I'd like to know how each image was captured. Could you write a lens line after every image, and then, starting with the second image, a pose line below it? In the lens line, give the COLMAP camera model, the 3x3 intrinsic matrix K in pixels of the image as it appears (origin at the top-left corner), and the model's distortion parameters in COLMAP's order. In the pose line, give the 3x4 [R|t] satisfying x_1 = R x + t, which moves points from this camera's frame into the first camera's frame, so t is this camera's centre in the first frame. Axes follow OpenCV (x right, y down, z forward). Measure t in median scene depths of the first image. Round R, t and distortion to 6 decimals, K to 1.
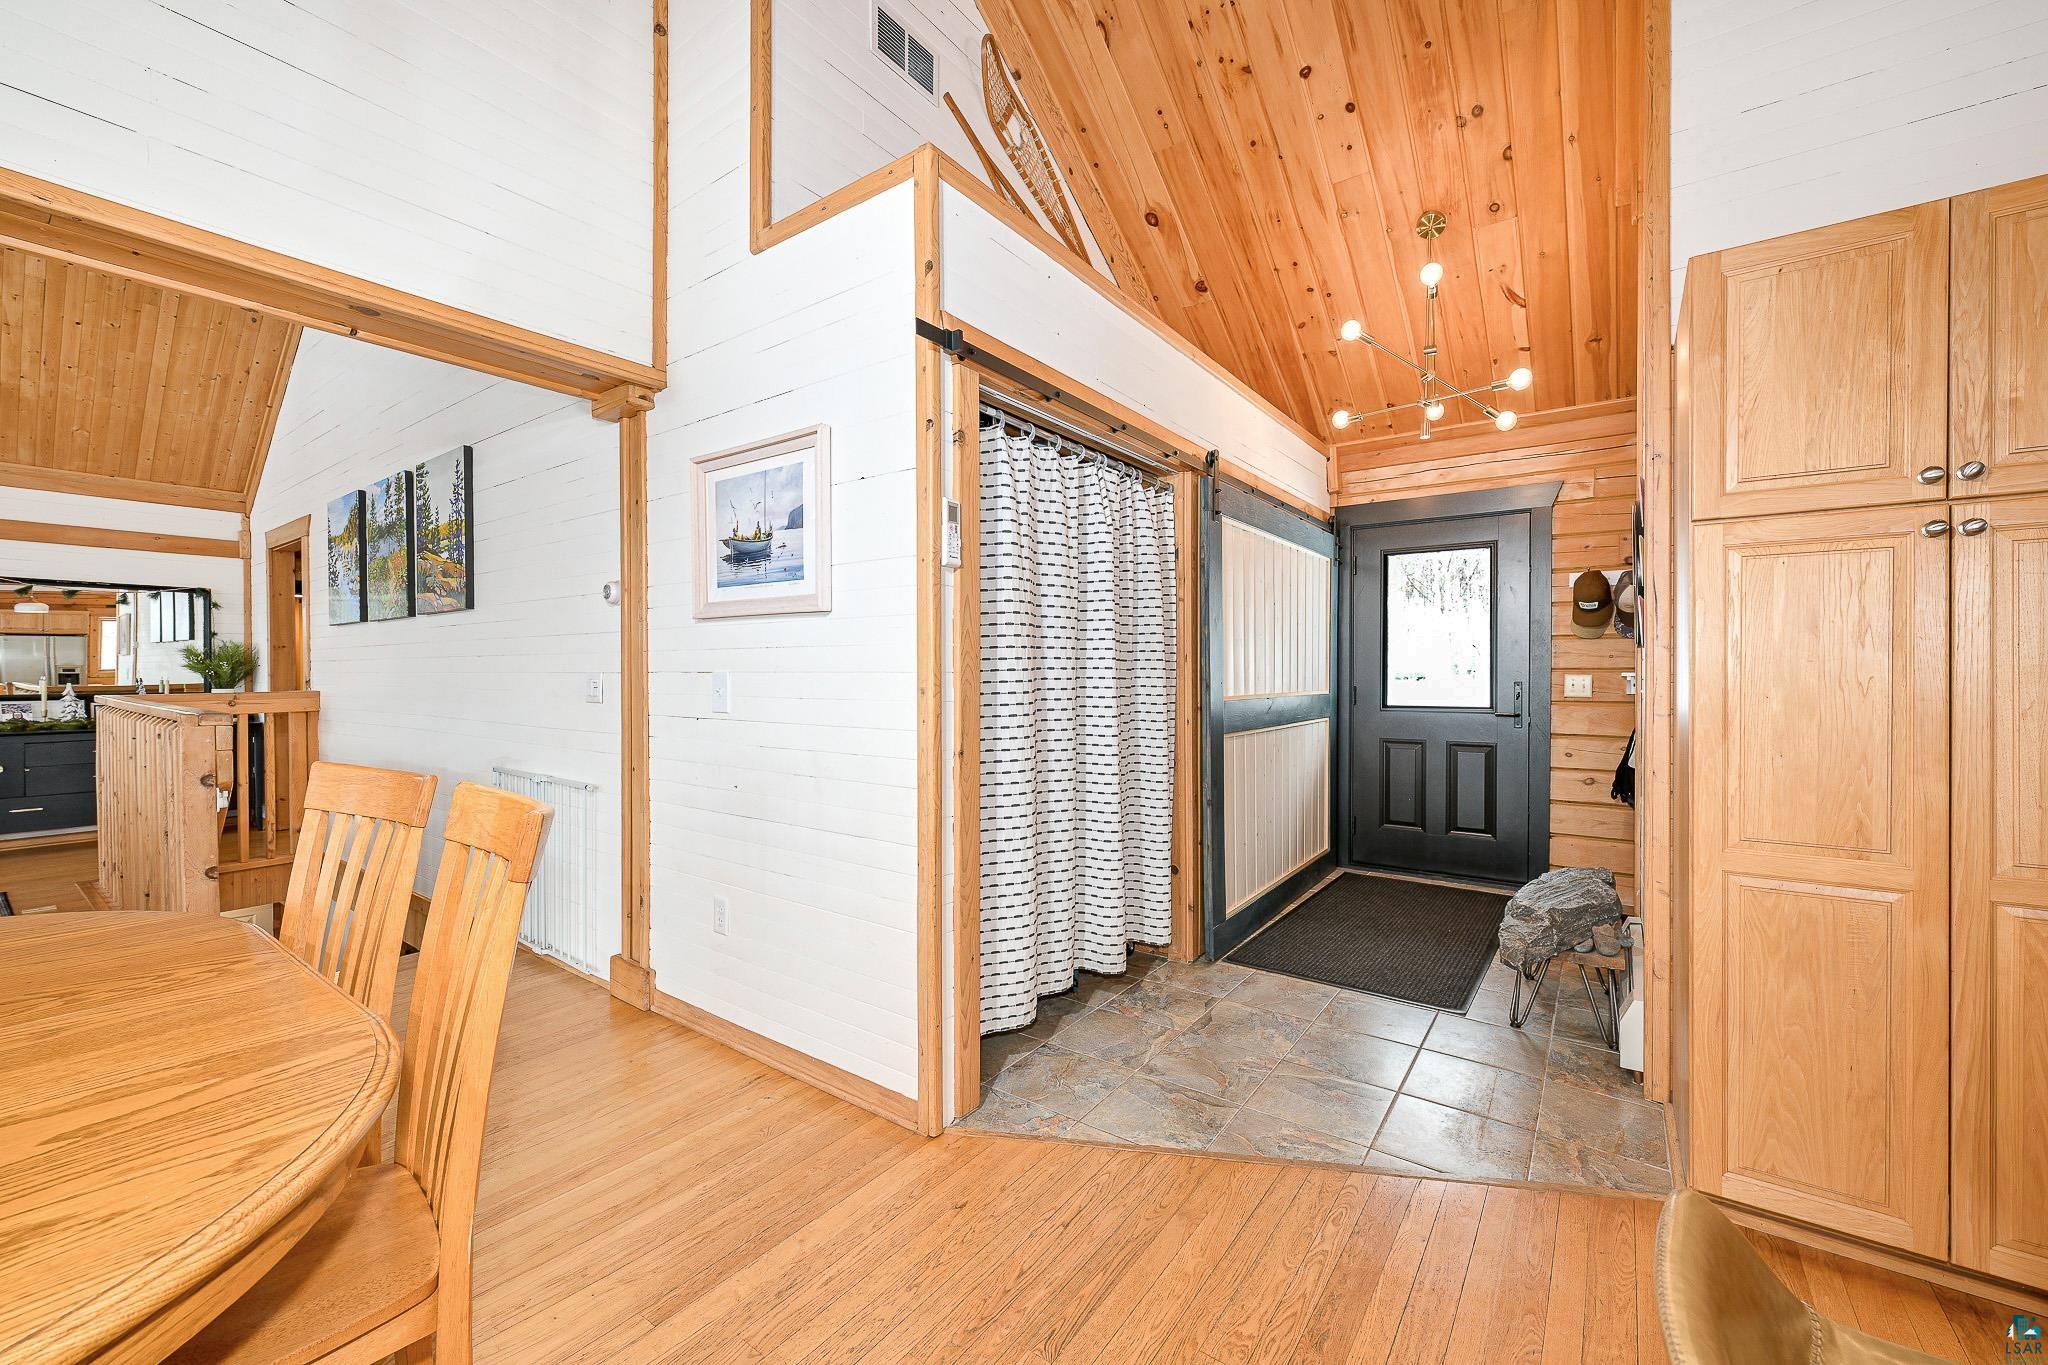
lens RADIAL K [[811.0, 0, 1026.2], [0, 811.0, 678.1], [0, 0, 1]] dist [0.000192, 0.000180]
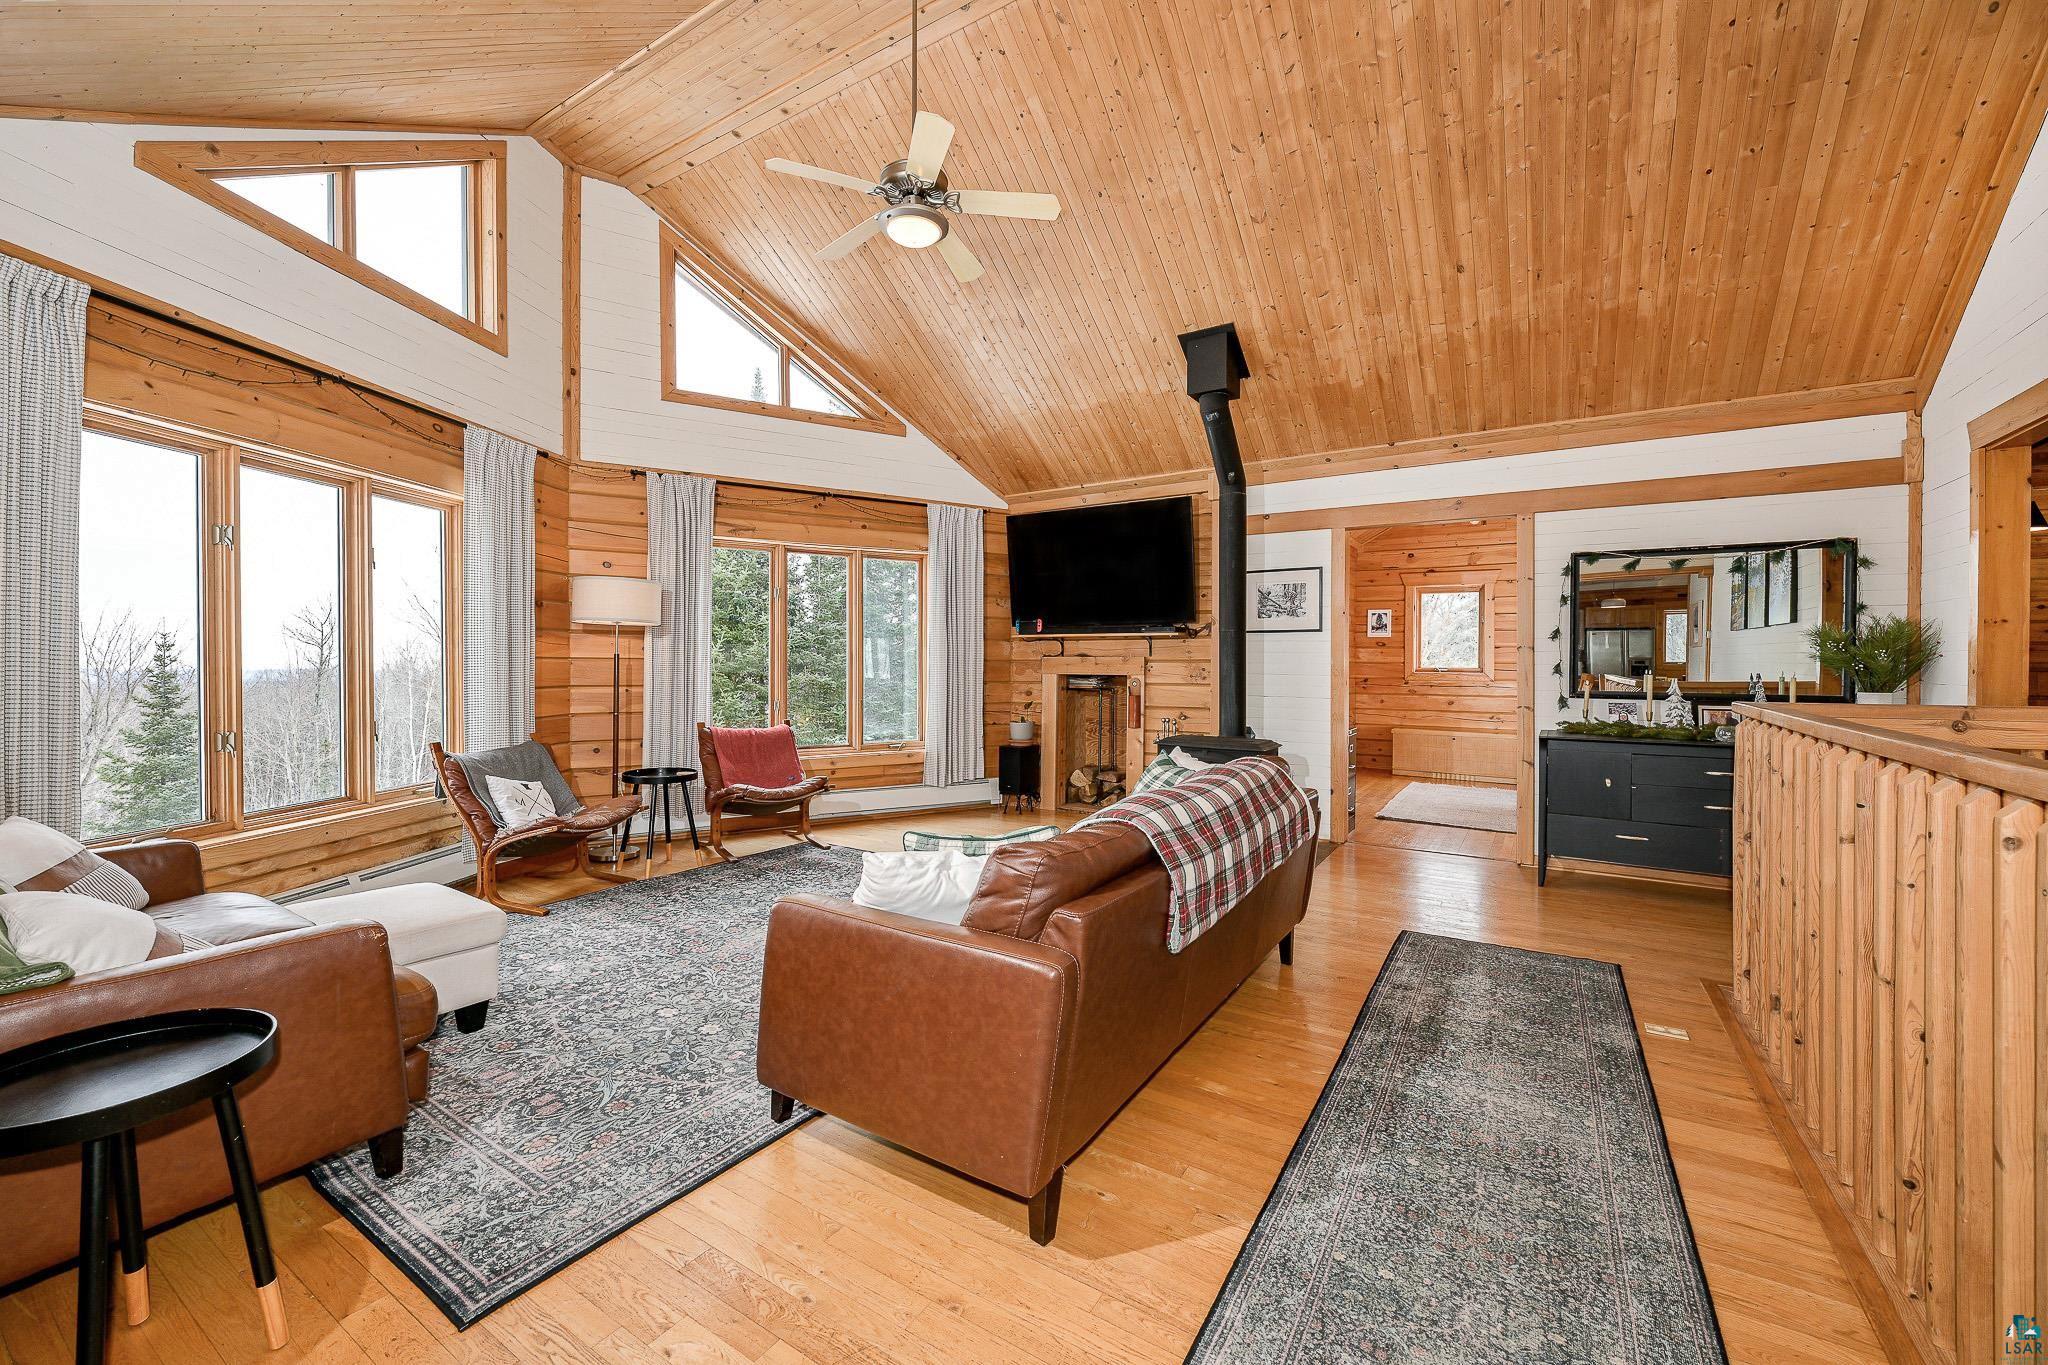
lens RADIAL K [[811.0, 0, 1026.3], [0, 811.0, 669.1], [0, 0, 1]] dist [0.000192, 0.000180]
pose [[0.070643, 0.009856, -0.997453, -0.446393], [-0.012311, 0.999884, 0.009008, -0.002520], [0.997426, 0.011643, 0.070756, 0.322691]]
